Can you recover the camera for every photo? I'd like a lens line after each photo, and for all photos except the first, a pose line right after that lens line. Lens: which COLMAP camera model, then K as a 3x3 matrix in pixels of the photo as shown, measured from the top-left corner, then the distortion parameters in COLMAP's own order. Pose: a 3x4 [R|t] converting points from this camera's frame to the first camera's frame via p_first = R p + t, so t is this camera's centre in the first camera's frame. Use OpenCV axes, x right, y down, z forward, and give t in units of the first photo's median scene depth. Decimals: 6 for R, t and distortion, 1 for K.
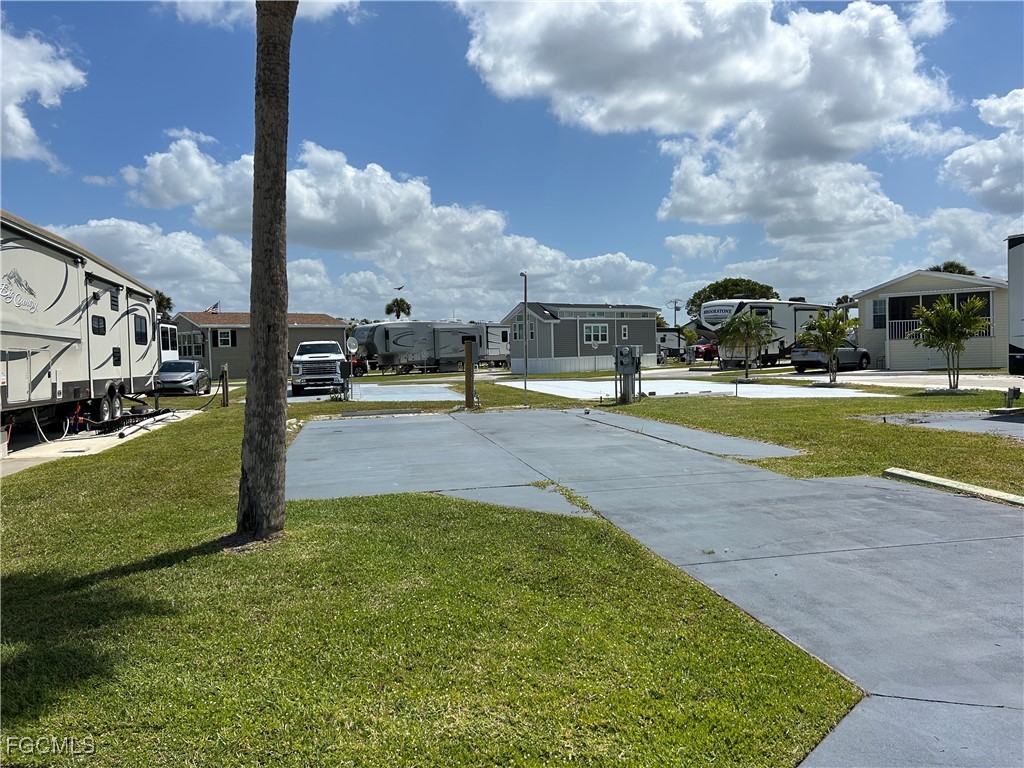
lens RADIAL K [[769.7, 0, 501.8], [0, 769.7, 376.1], [0, 0, 1]] dist [0.063387, -0.071644]
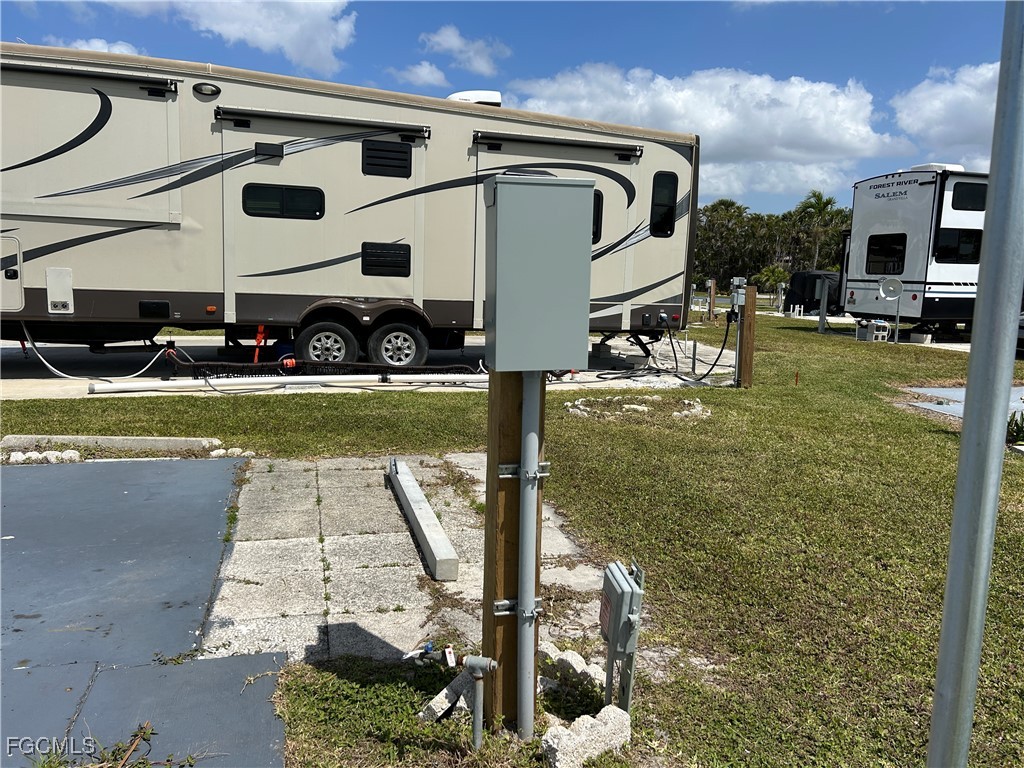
lens RADIAL K [[769.7, 0, 517.7], [0, 769.7, 376.9], [0, 0, 1]] dist [0.063387, -0.071644]
pose [[0.081243, 0.160898, -0.983622, 0.073593], [-0.060154, 0.985876, 0.156299, -0.029732], [0.994877, 0.046470, 0.089774, 0.909725]]
